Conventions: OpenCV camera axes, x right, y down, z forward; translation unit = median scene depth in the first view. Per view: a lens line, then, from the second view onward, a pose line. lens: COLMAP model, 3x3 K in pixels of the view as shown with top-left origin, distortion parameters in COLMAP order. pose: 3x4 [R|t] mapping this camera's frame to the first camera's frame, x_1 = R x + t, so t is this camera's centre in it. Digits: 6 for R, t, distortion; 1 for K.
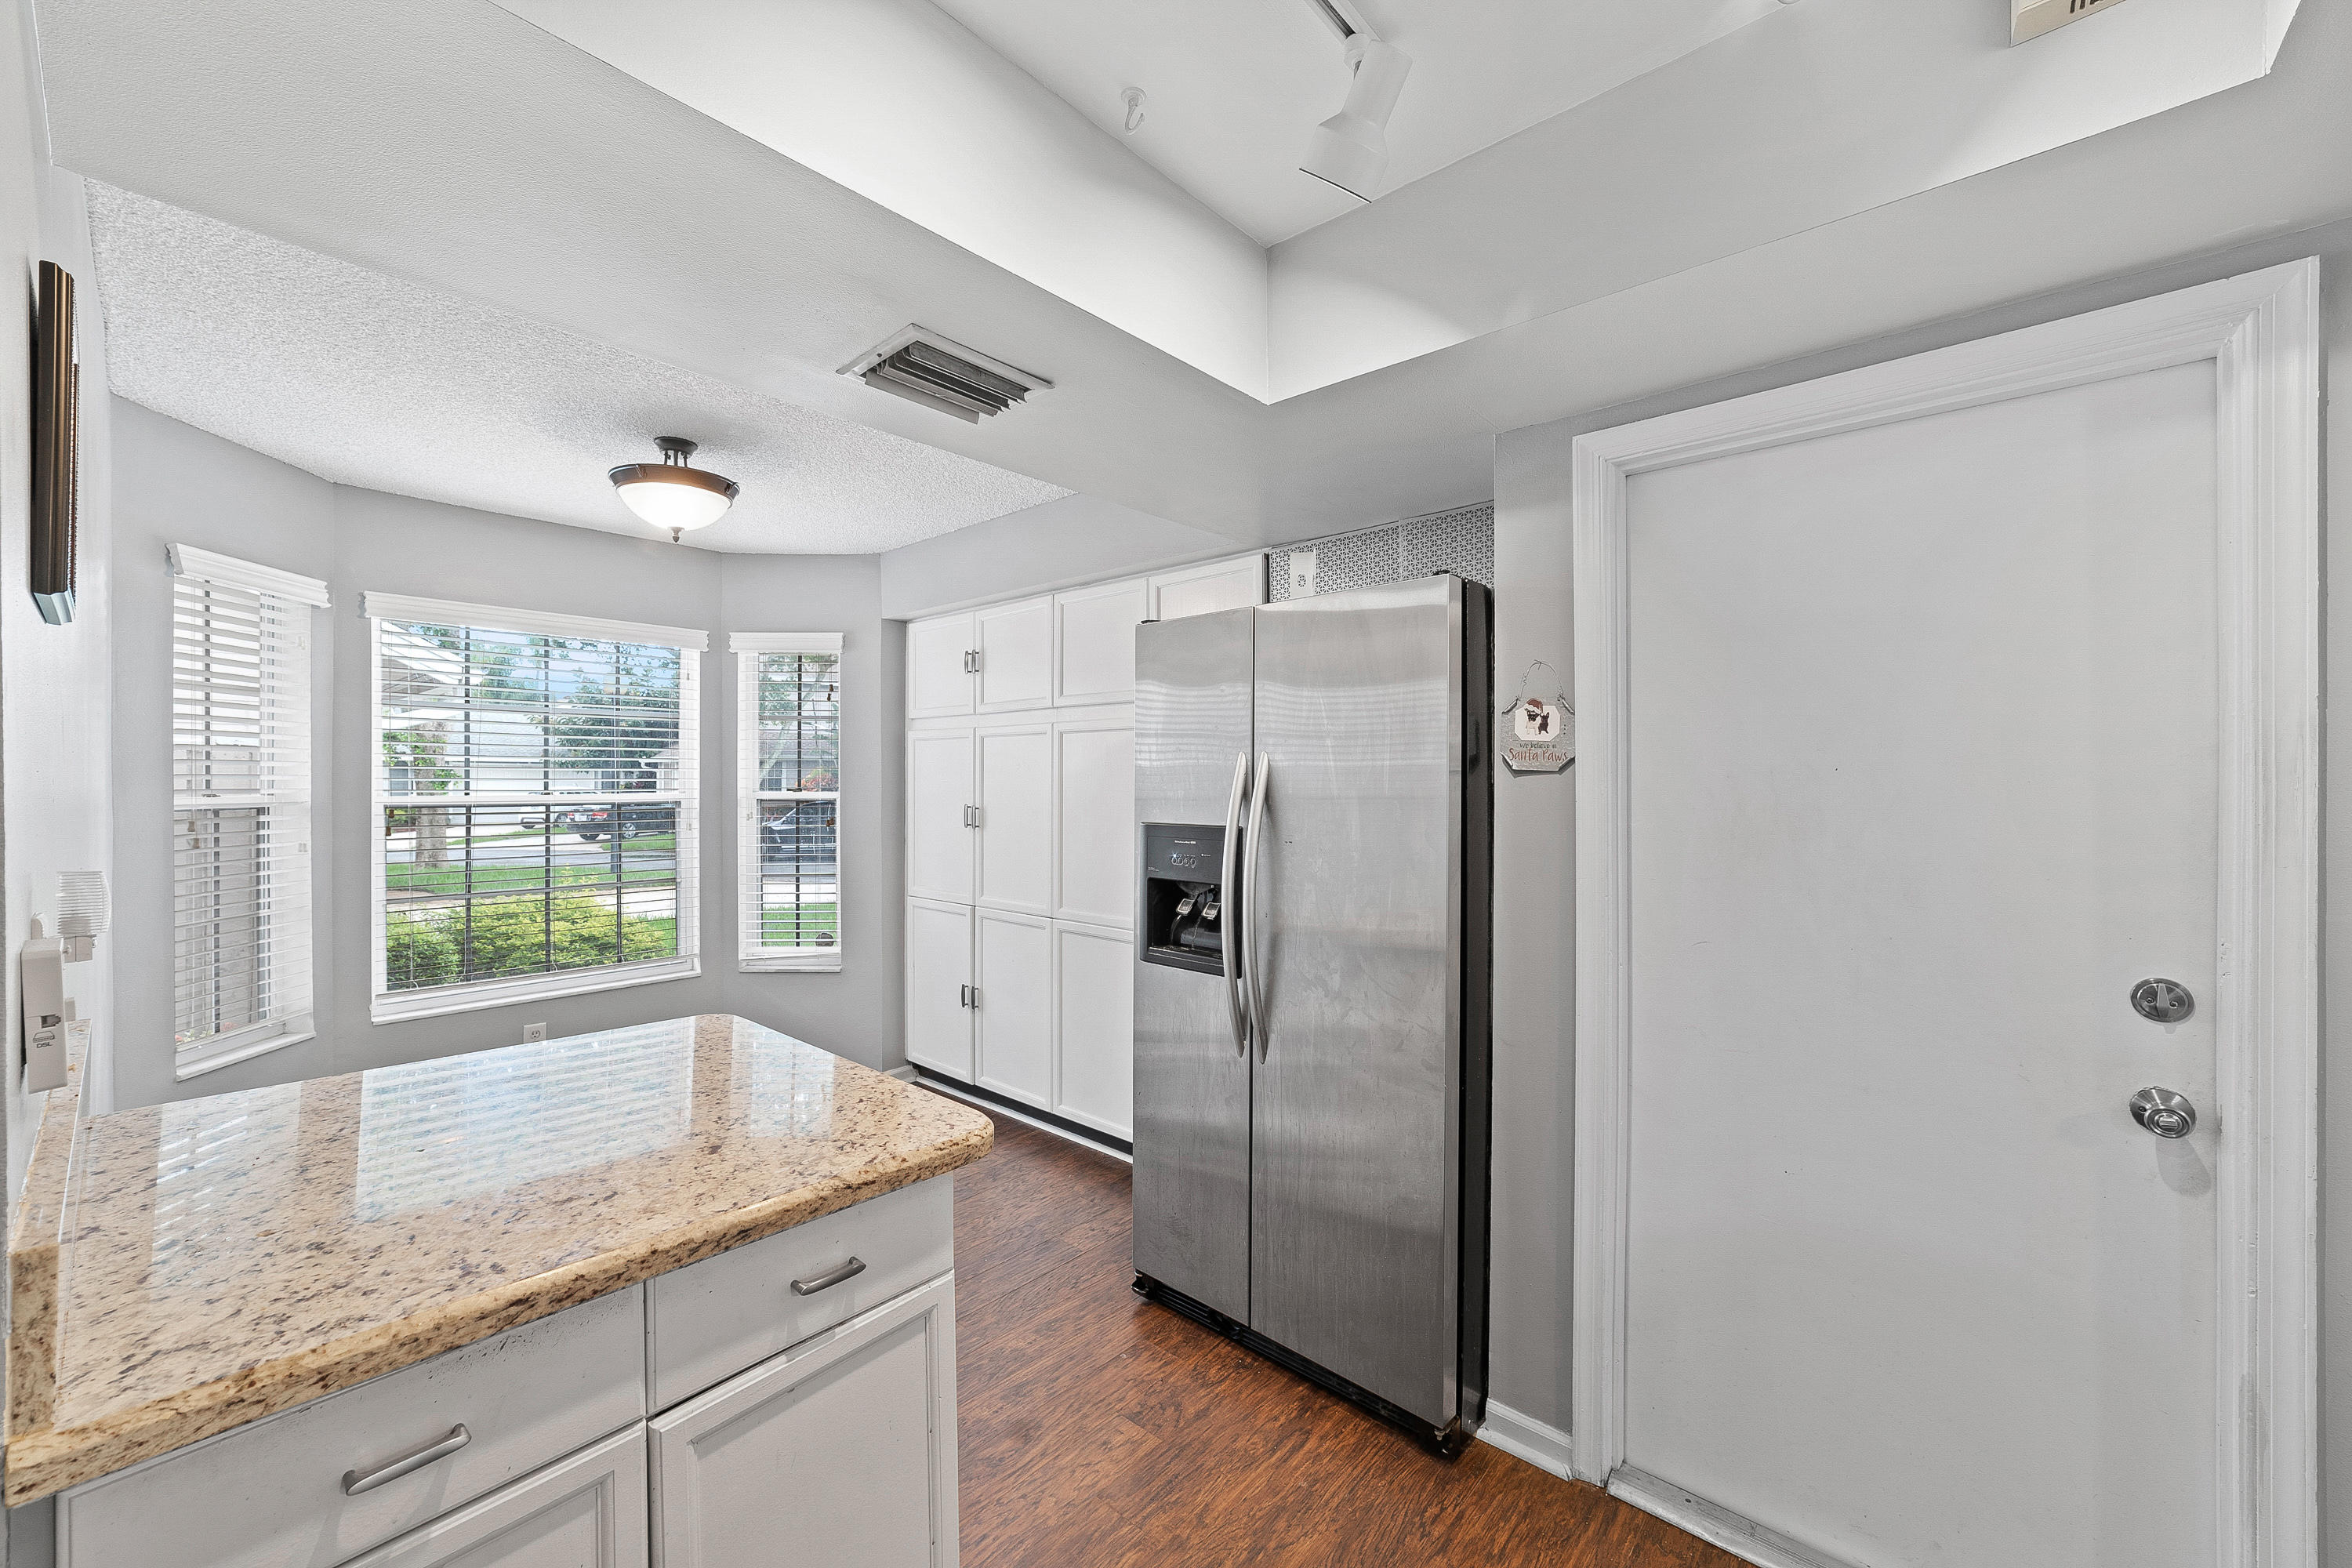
lens RADIAL K [[896.9, 0, 1181.1], [0, 896.9, 790.4], [0, 0, 1]] dist [-0.022371, 0.007492]
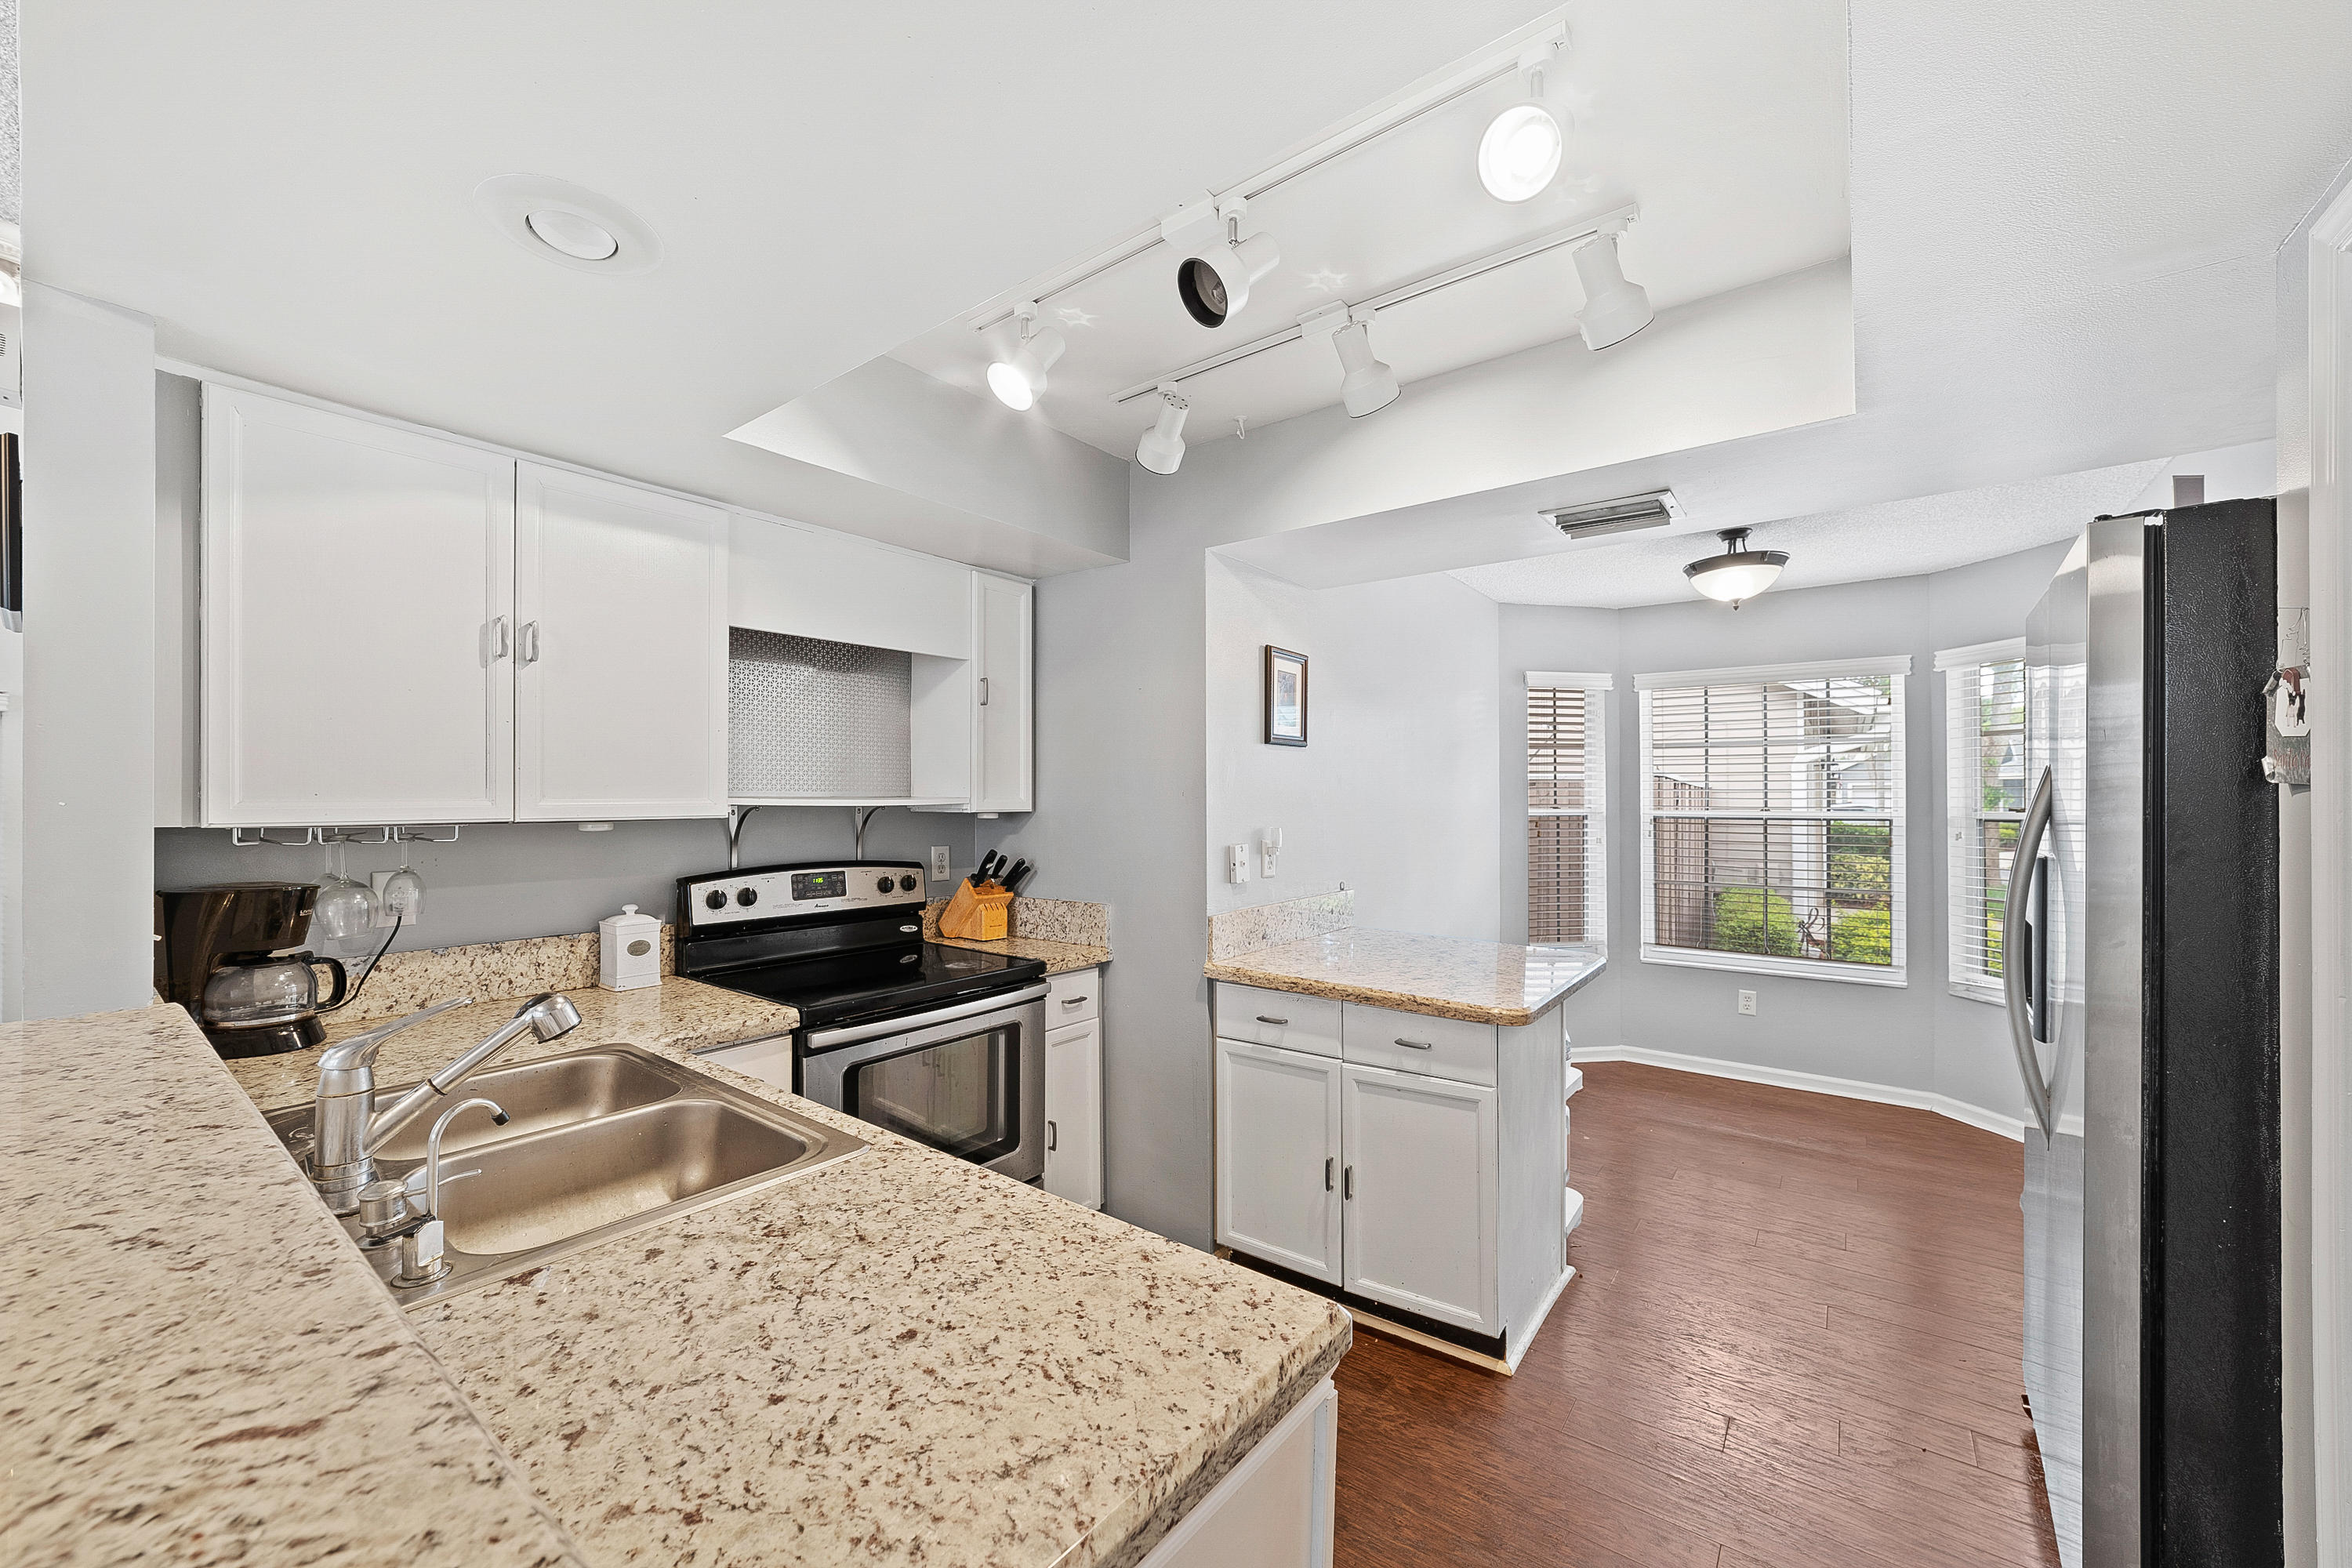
lens RADIAL K [[908.8, 0, 1170.5], [0, 908.8, 799.8], [0, 0, 1]] dist [-0.023852, 0.007873]
pose [[0.058902, 0.000378, -0.998264, 0.615810], [-0.009839, 0.999952, -0.000202, -0.002702], [0.998215, 0.009833, 0.058903, 0.119991]]
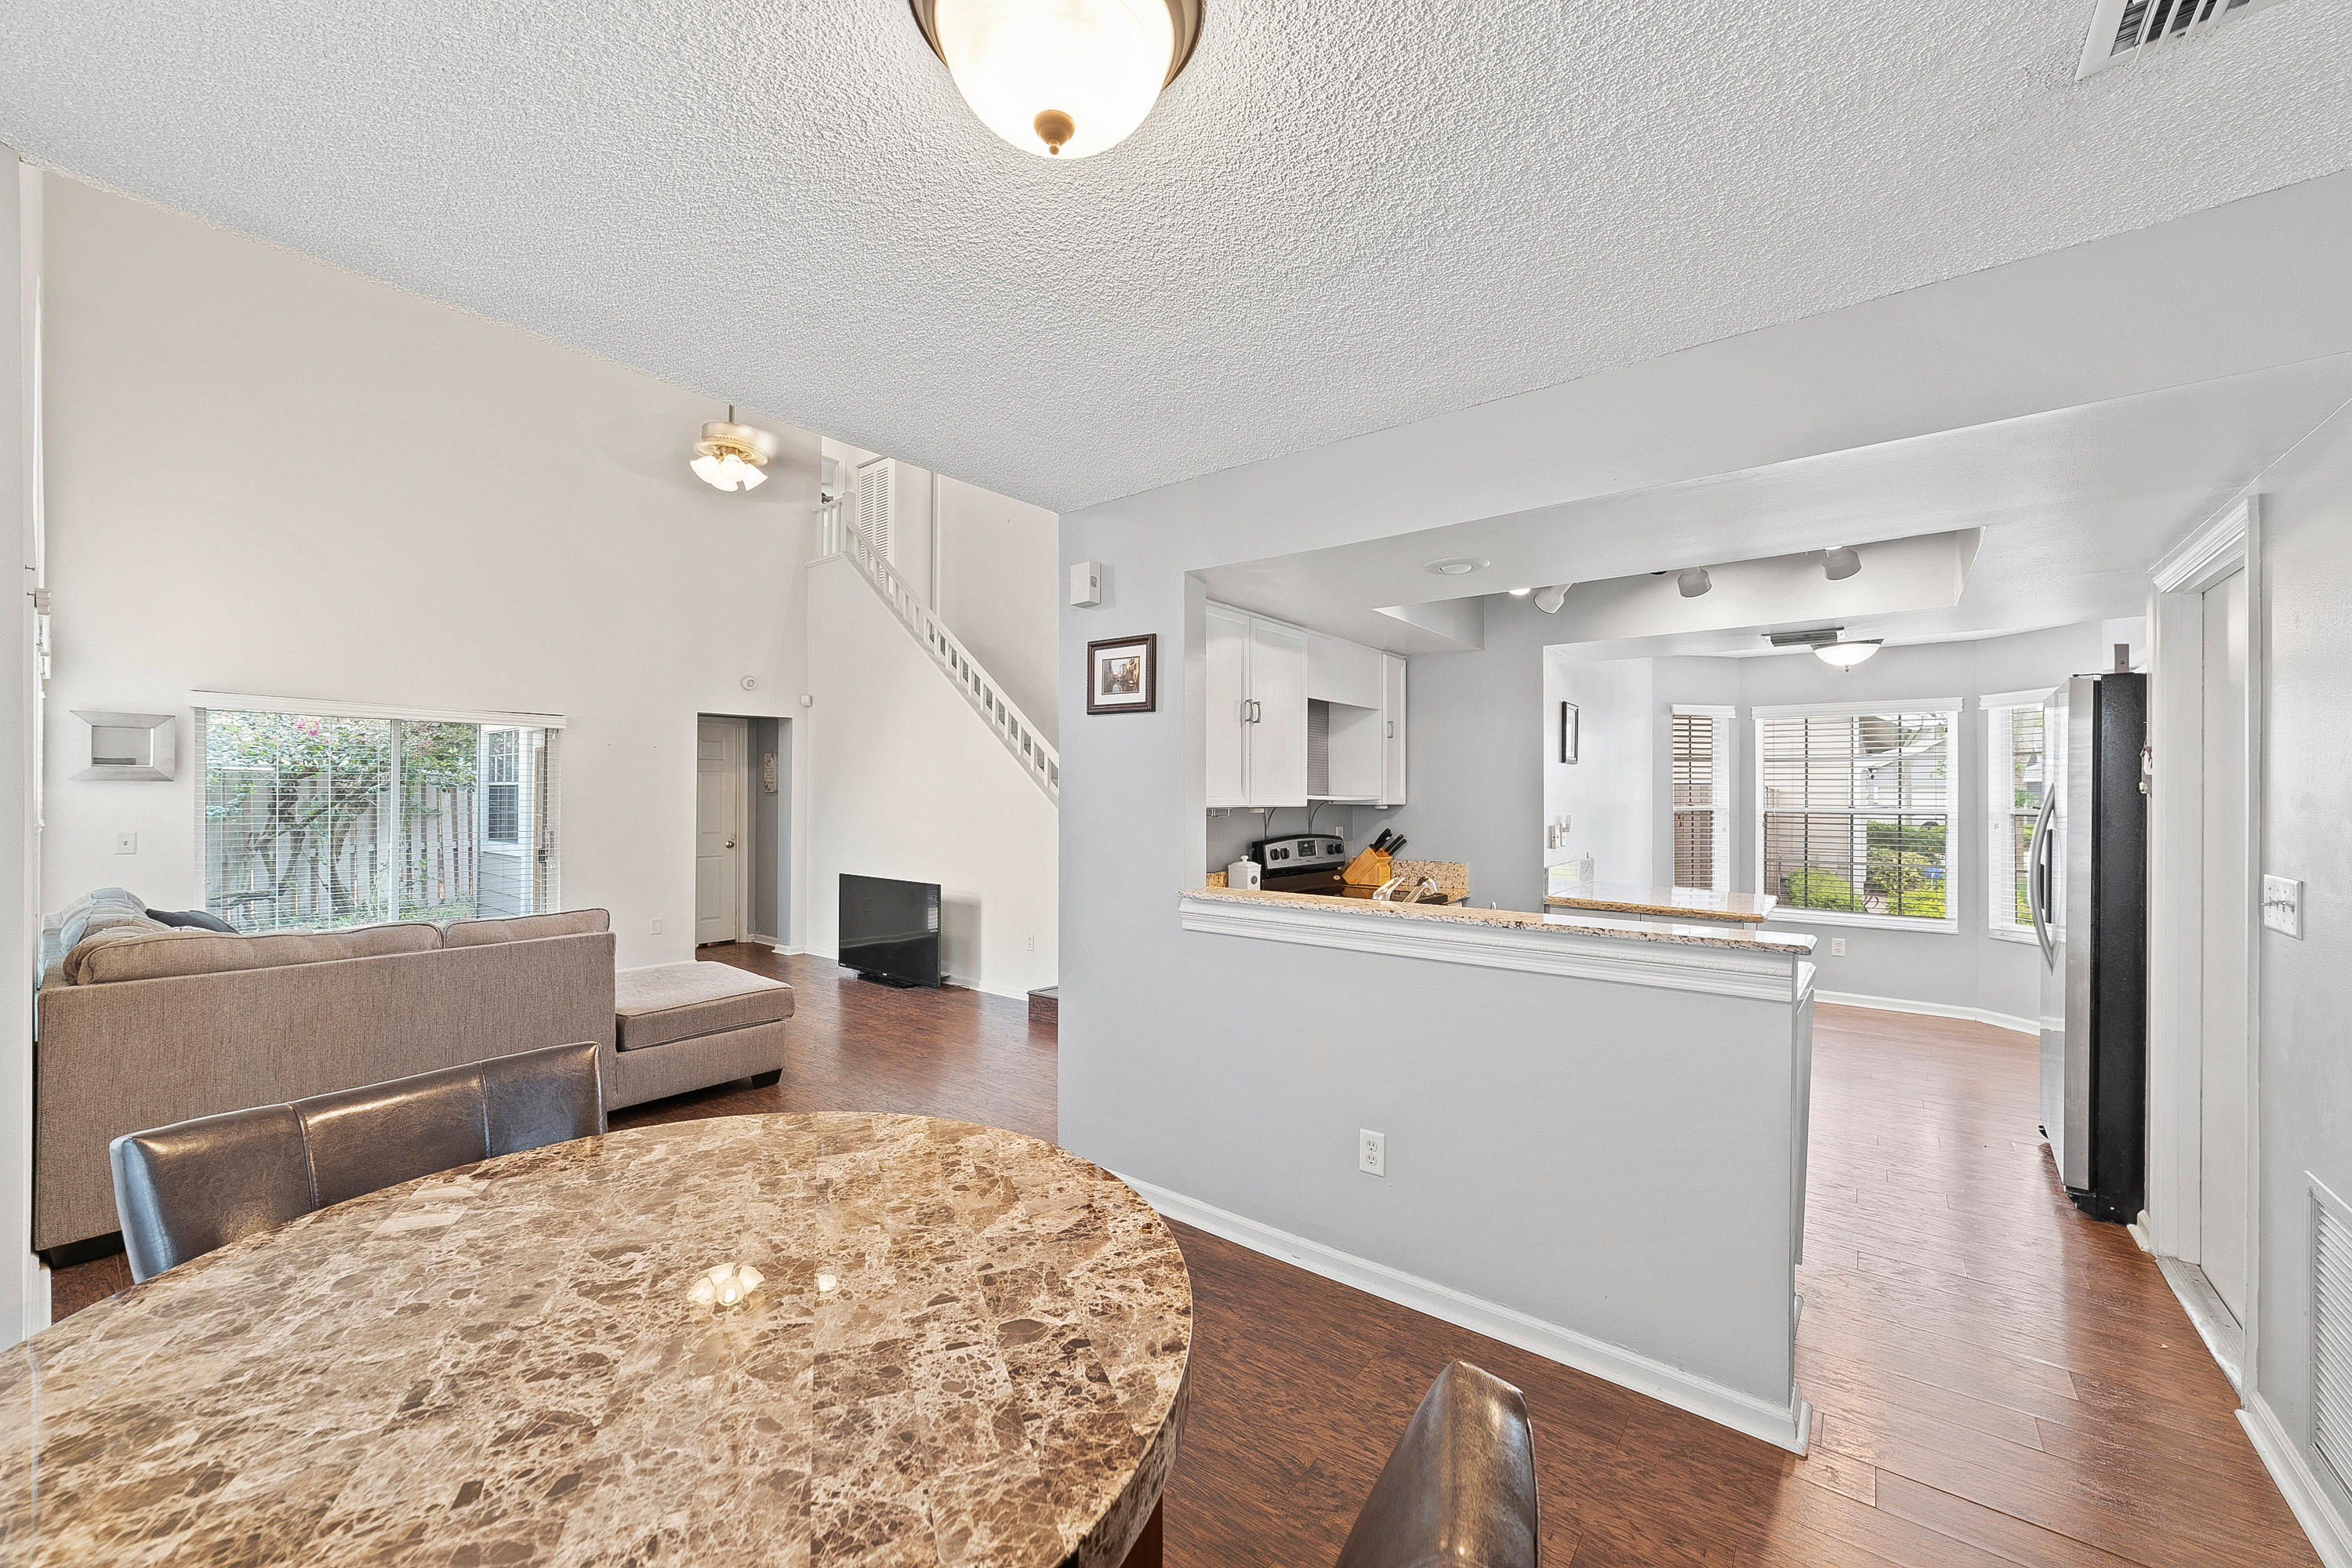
lens RADIAL K [[908.8, 0, 1170.5], [0, 908.8, 799.8], [0, 0, 1]] dist [-0.023852, 0.007873]
pose [[0.044639, 0.002944, -0.998999, 1.172867], [-0.015716, 0.999874, 0.002244, 0.006441], [0.998880, 0.015600, 0.044680, -0.466468]]
